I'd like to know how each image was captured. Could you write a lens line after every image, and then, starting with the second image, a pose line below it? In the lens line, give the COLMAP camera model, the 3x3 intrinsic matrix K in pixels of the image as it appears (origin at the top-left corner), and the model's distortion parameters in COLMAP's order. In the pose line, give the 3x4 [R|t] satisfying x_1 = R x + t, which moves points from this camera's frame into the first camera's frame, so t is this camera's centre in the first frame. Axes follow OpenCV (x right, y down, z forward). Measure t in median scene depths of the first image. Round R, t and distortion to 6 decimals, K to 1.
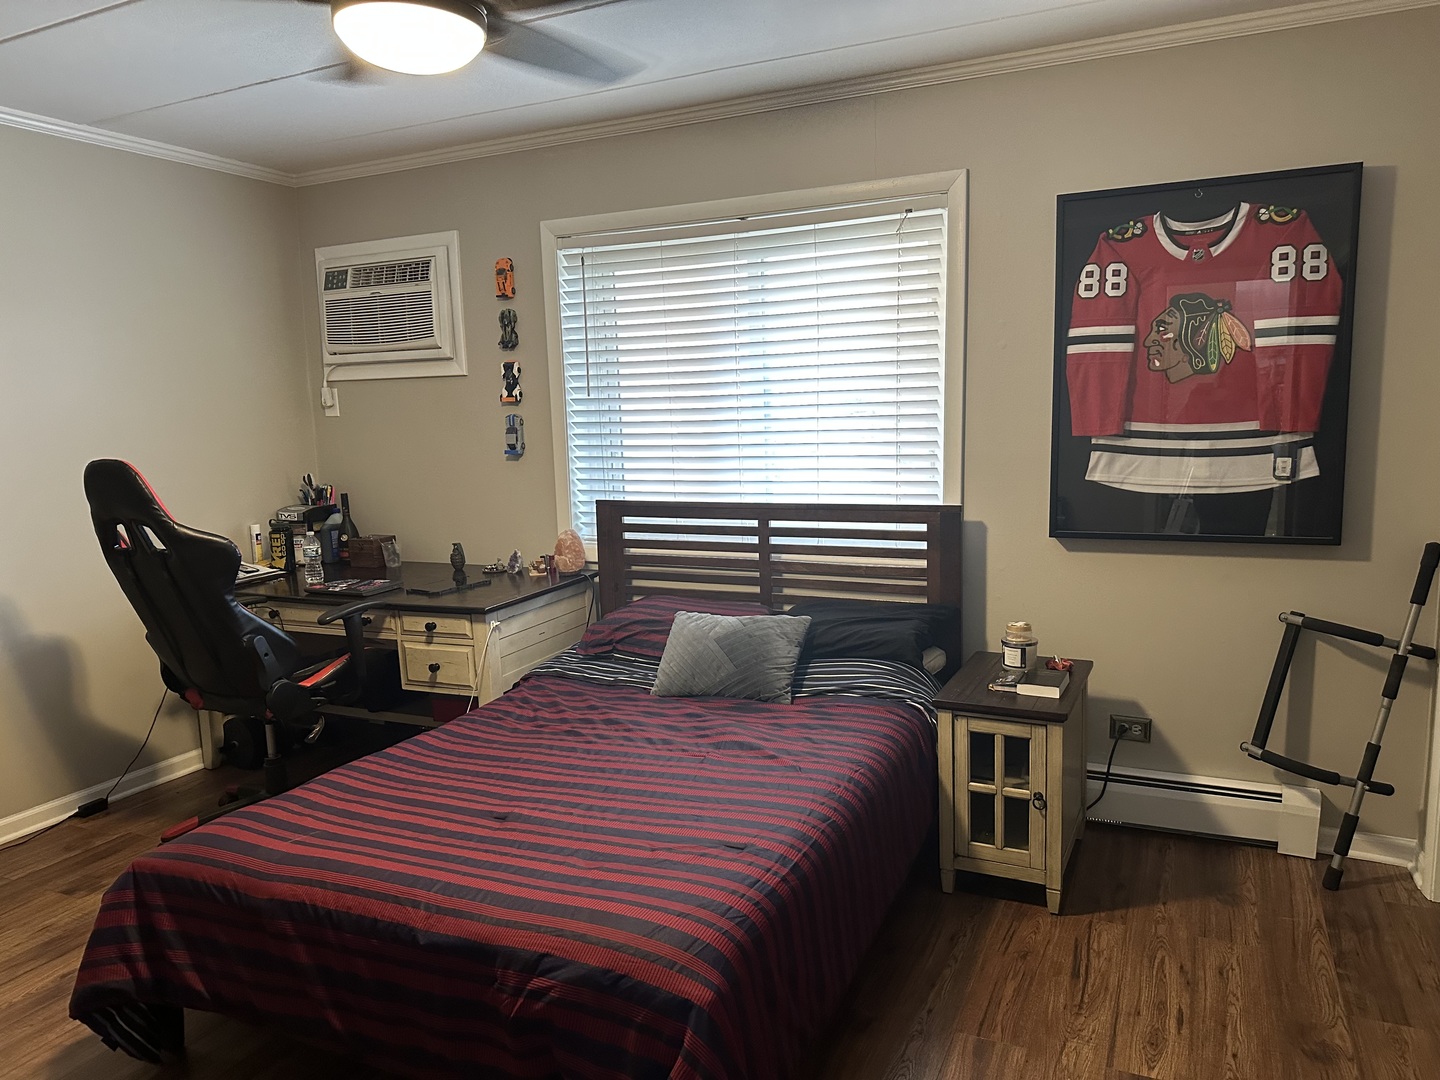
lens RADIAL K [[997.9, 0, 730.7], [0, 997.9, 552.4], [0, 0, 1]] dist [0.030940, -0.012349]
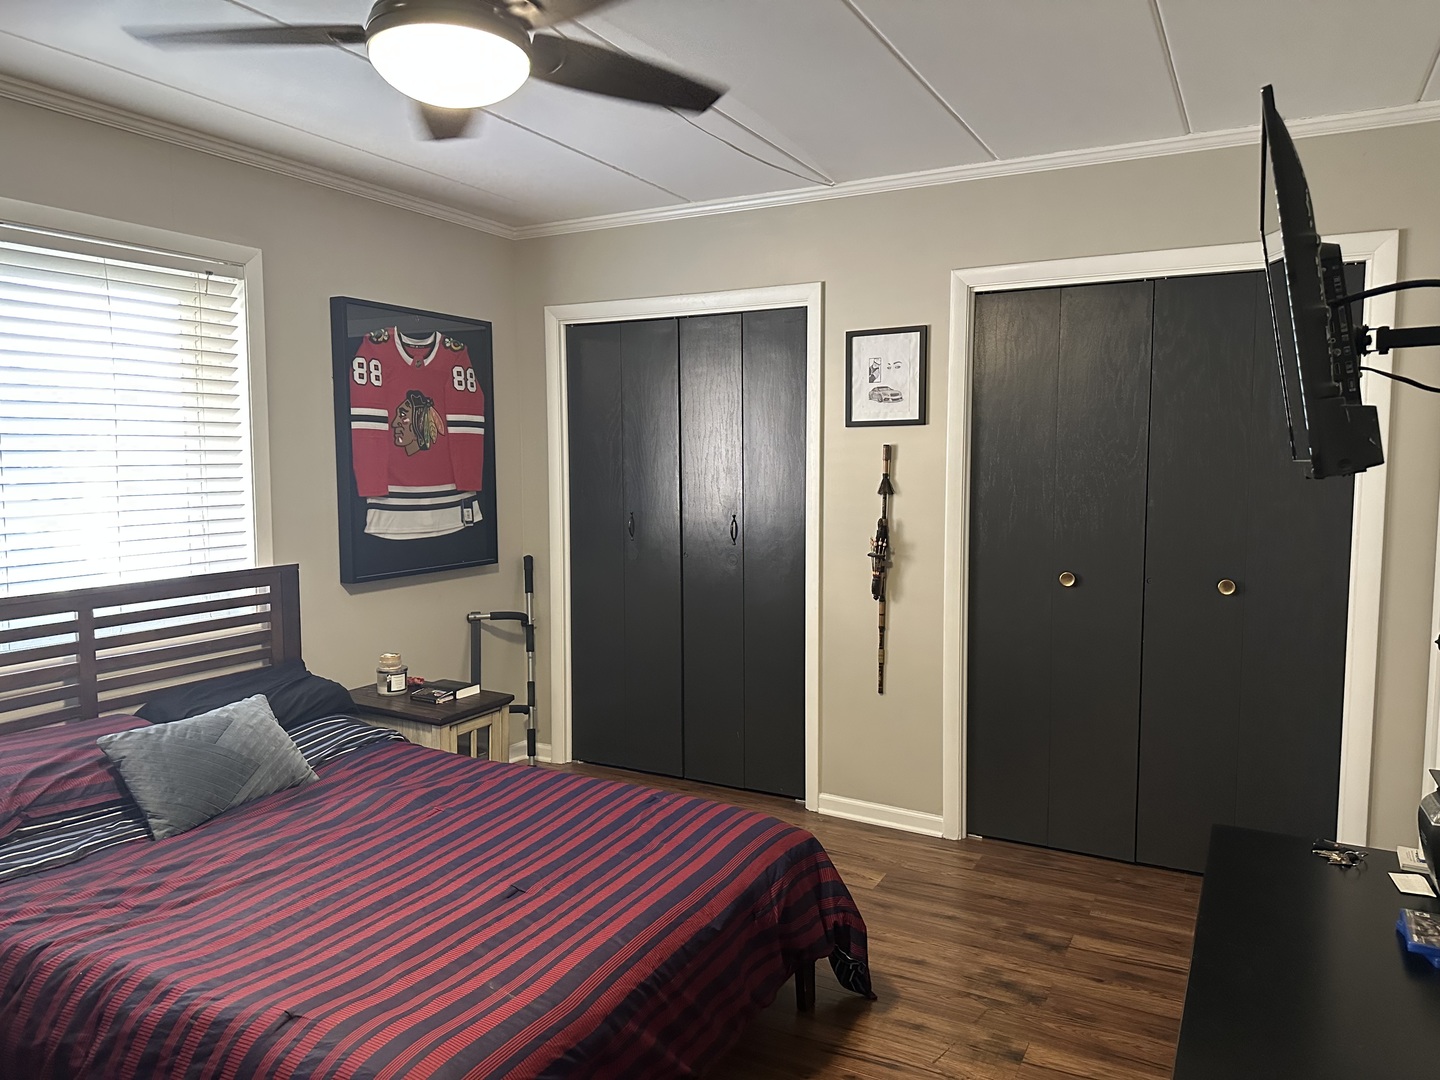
lens RADIAL K [[997.9, 0, 730.5], [0, 997.9, 533.4], [0, 0, 1]] dist [0.030940, -0.012349]
pose [[0.056970, -0.049961, 0.997125, -0.851963], [0.145212, 0.988541, 0.041234, -0.060067], [-0.987759, 0.142446, 0.063573, 0.511117]]
